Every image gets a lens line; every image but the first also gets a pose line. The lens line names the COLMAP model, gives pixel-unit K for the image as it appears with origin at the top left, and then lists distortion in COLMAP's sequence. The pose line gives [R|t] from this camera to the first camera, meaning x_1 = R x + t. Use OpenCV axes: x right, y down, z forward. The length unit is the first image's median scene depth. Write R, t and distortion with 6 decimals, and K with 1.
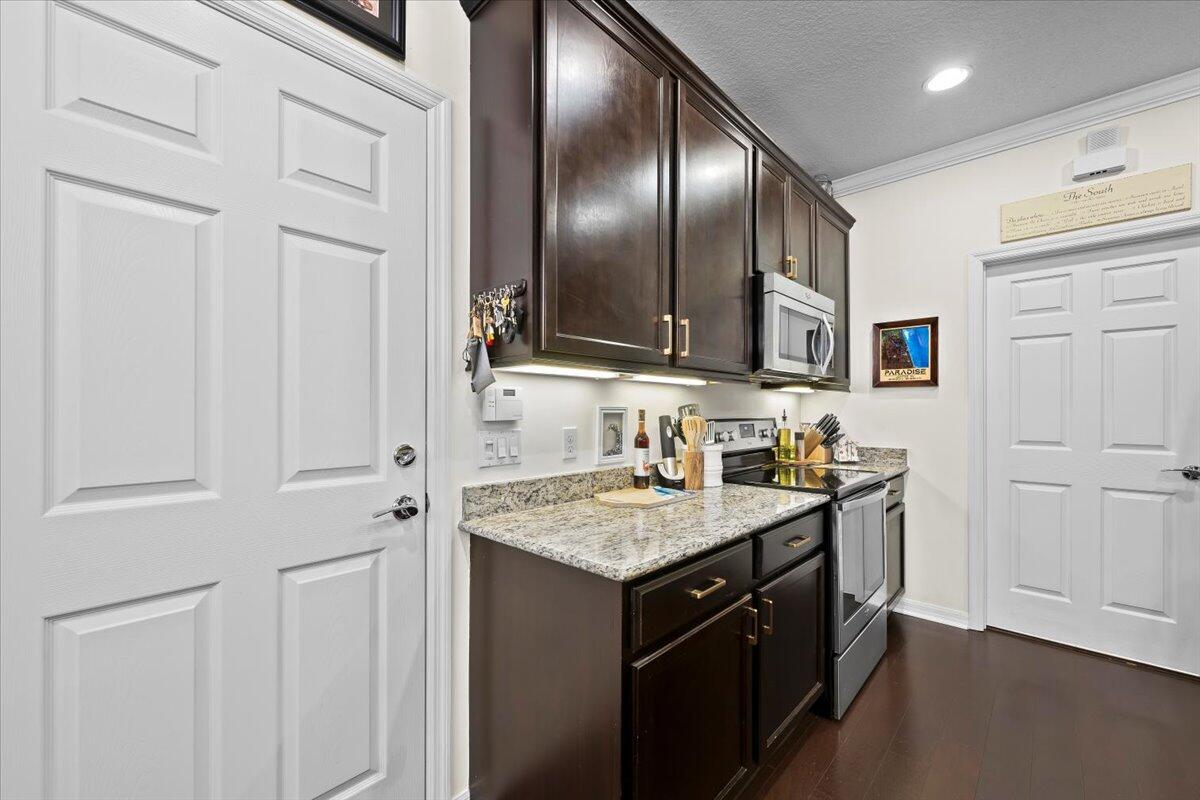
lens RADIAL K [[482.0, 0, 590.8], [0, 482.0, 410.2], [0, 0, 1]] dist [-0.003316, 0.000710]
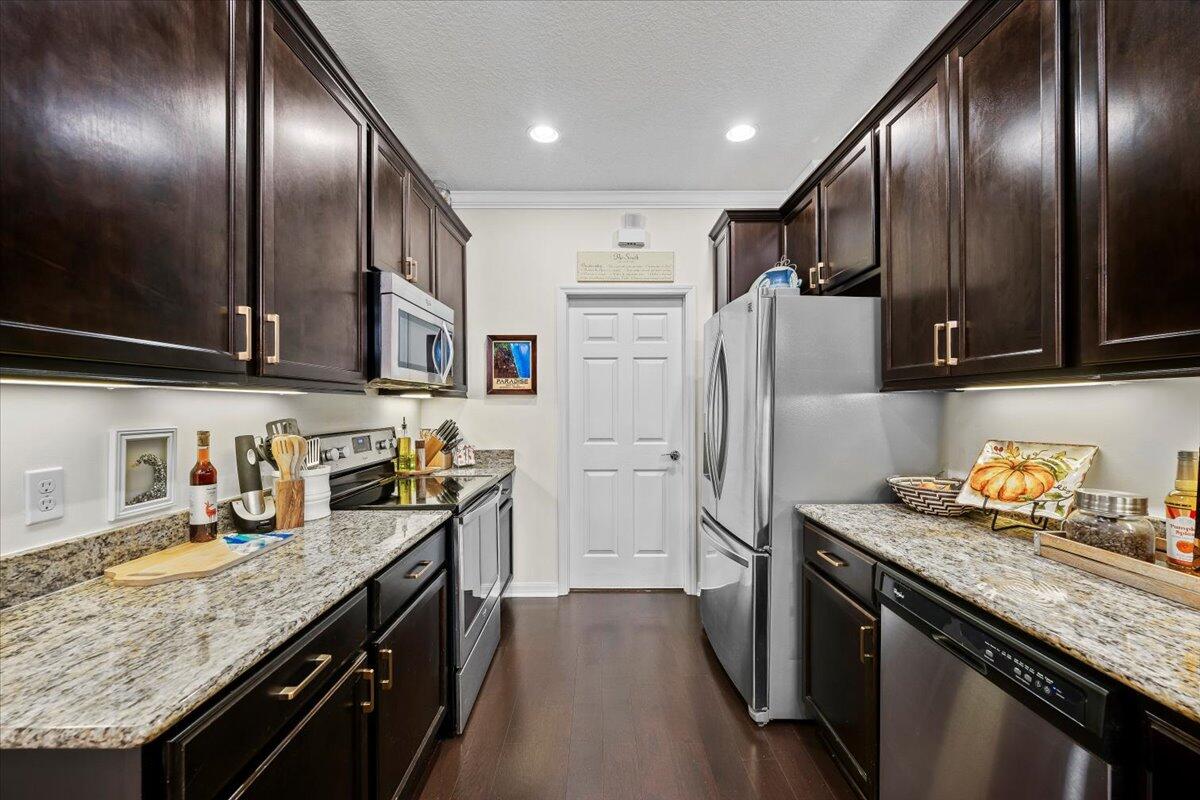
lens RADIAL K [[482.0, 0, 607.2], [0, 482.0, 403.1], [0, 0, 1]] dist [-0.003316, 0.000710]
pose [[0.709718, -0.002557, 0.704481, 0.028790], [0.005212, 0.999985, -0.001622, -0.037908], [-0.704467, 0.004823, 0.709721, 0.073740]]
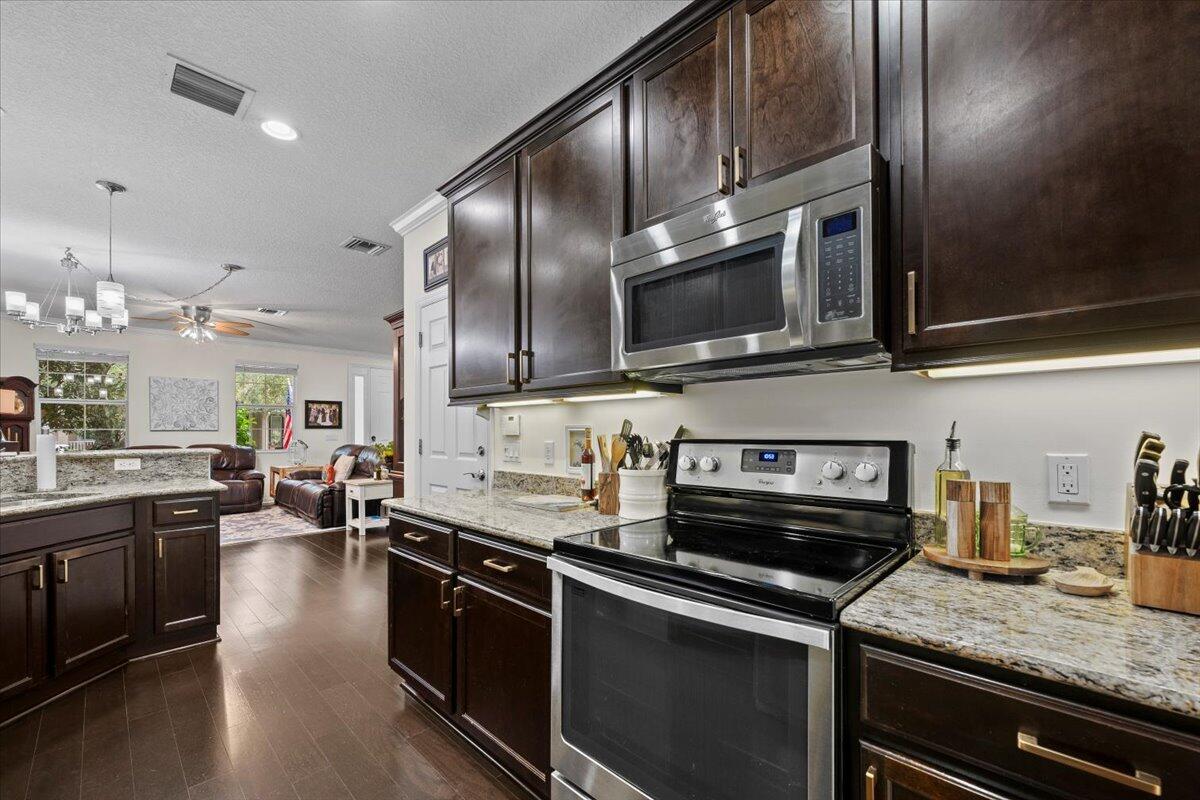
lens RADIAL K [[482.0, 0, 607.7], [0, 482.0, 432.9], [0, 0, 1]] dist [-0.003316, 0.000710]
pose [[-0.002419, 0.001788, -0.999995, 1.198444], [0.004147, 0.999990, 0.001778, 0.008562], [0.999988, -0.004143, -0.002426, 1.059818]]
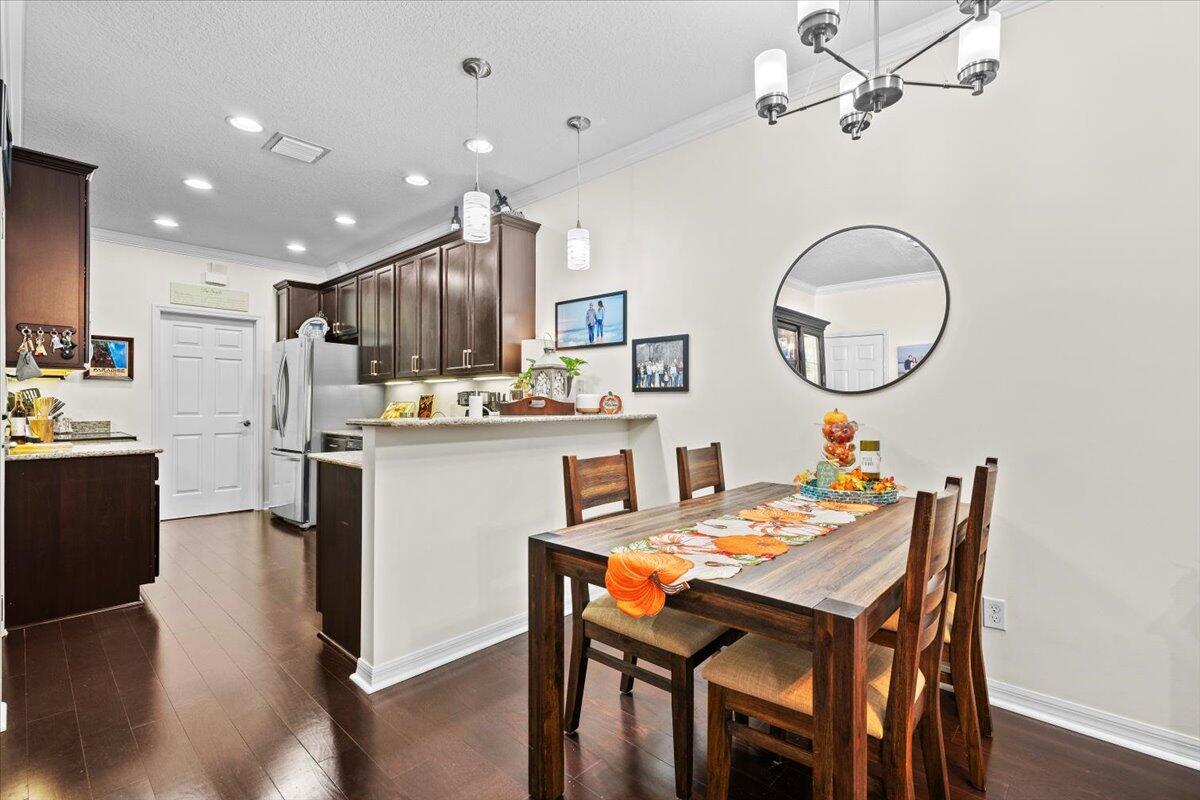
lens RADIAL K [[550.4, 0, 601.5], [0, 550.4, 403.5], [0, 0, 1]] dist [-0.000675, -0.000165]
pose [[-0.002430, -0.005186, 0.999984, -1.630551], [-0.002115, 0.999984, 0.005180, 0.019895], [-0.999995, -0.002103, -0.002441, -0.822691]]
